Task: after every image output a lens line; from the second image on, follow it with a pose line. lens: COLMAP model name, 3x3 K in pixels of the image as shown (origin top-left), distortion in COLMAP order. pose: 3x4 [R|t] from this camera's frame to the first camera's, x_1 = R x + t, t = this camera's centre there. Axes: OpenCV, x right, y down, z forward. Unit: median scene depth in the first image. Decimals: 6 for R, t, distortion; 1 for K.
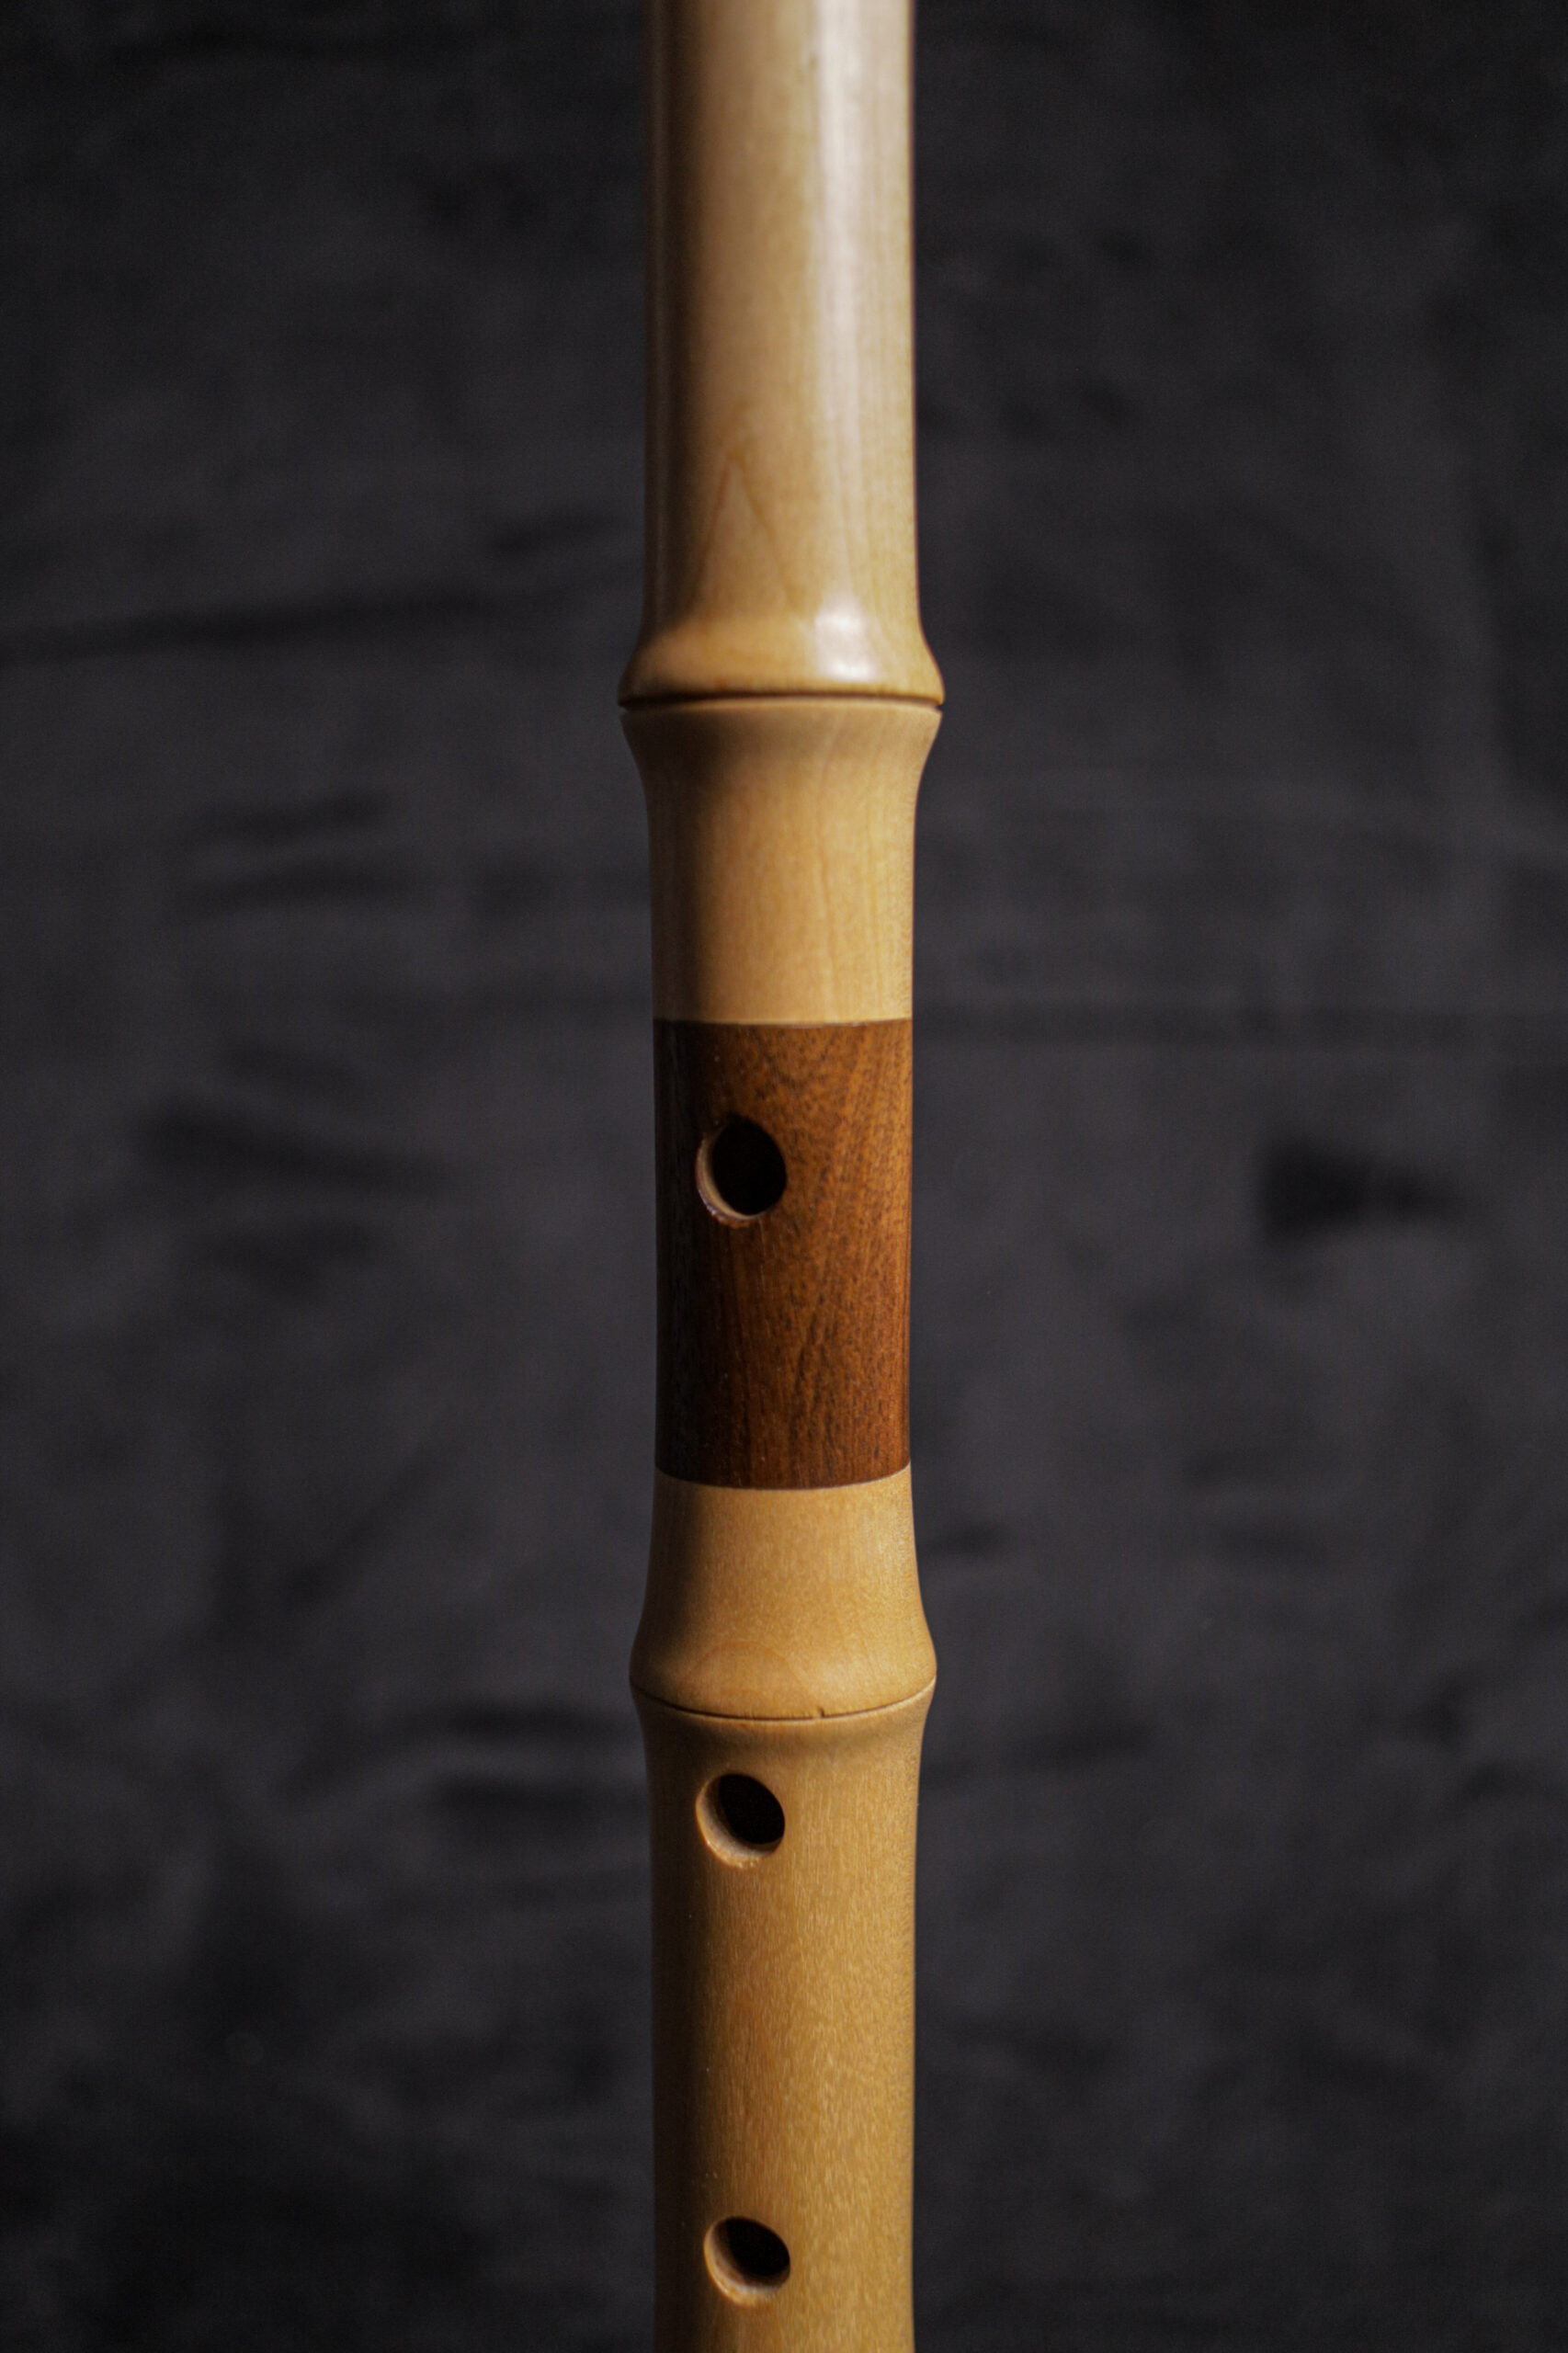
lens RADIAL K [[2403.7, 0, 787.9], [0, 2403.7, 1260.1], [0, 0, 1]] dist [-0.075864, 0.022882]
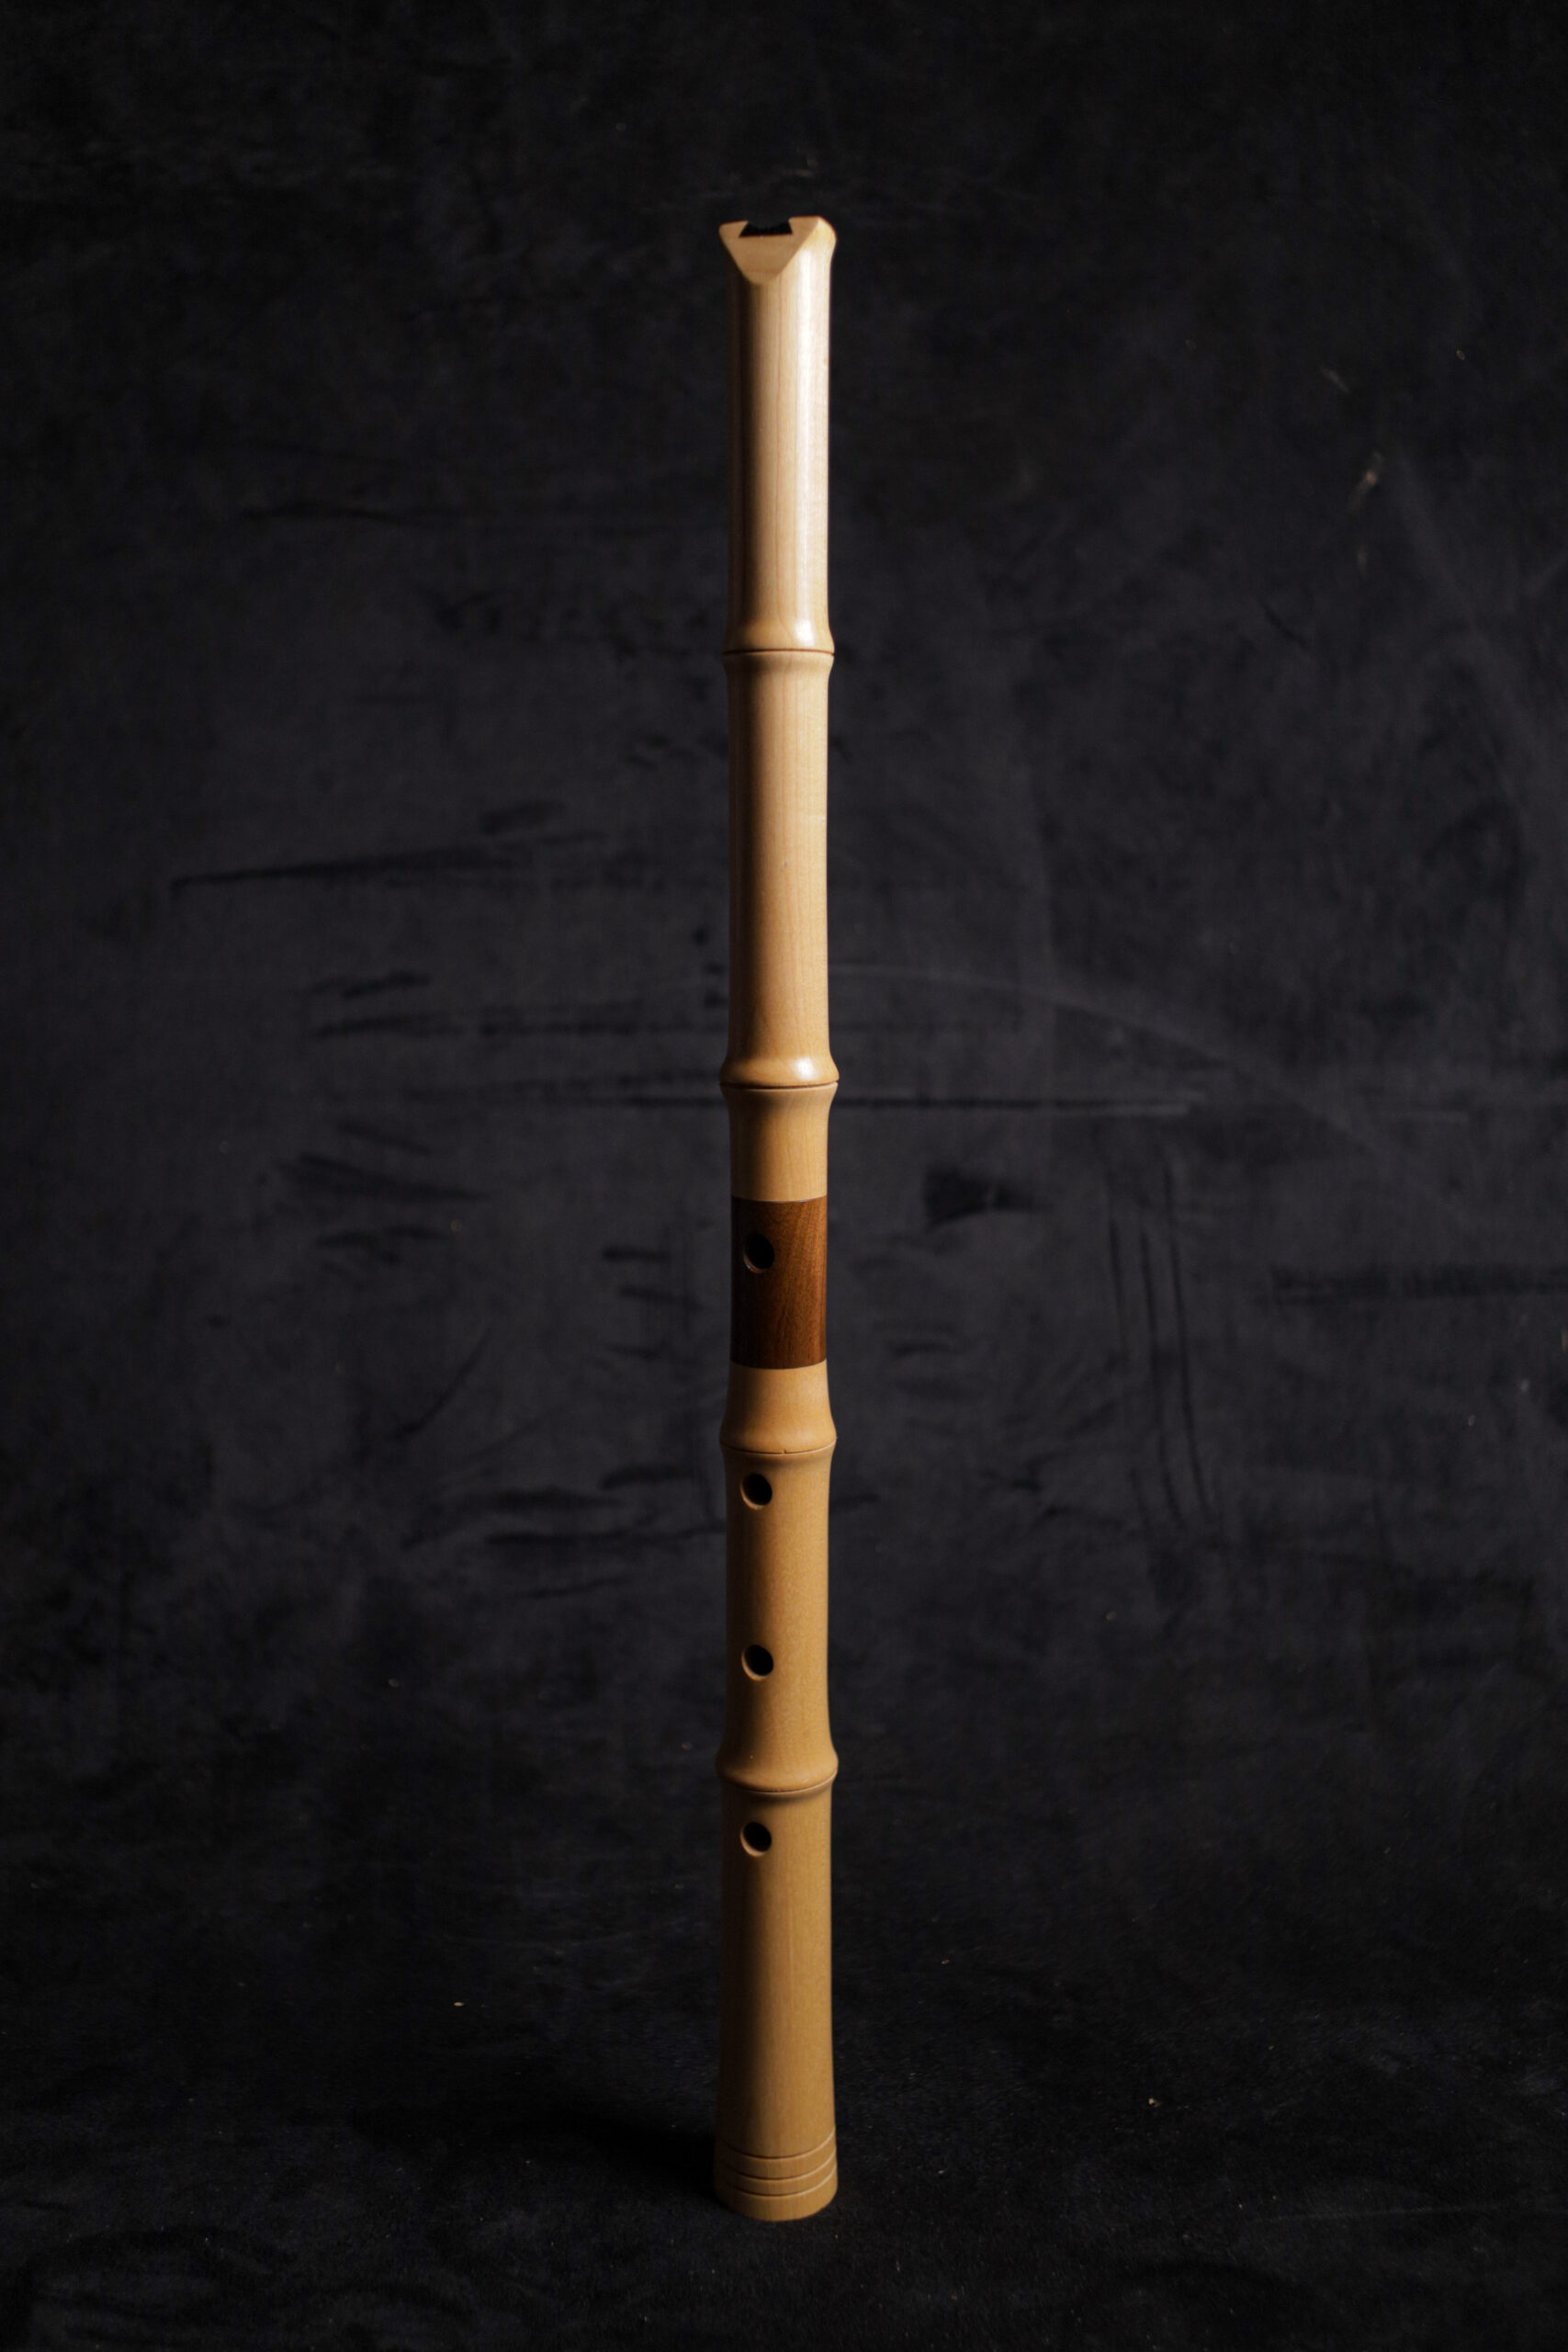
lens RADIAL K [[2070.2, 0, 784.0], [0, 2070.2, 1176.0], [0, 0, 1]] dist [-0.037182, 0.010541]
pose [[0.989099, -0.015376, 0.146444, -0.149918], [0.014449, 0.999868, 0.007387, -0.061591], [-0.146539, -0.005191, 0.989191, -0.576513]]
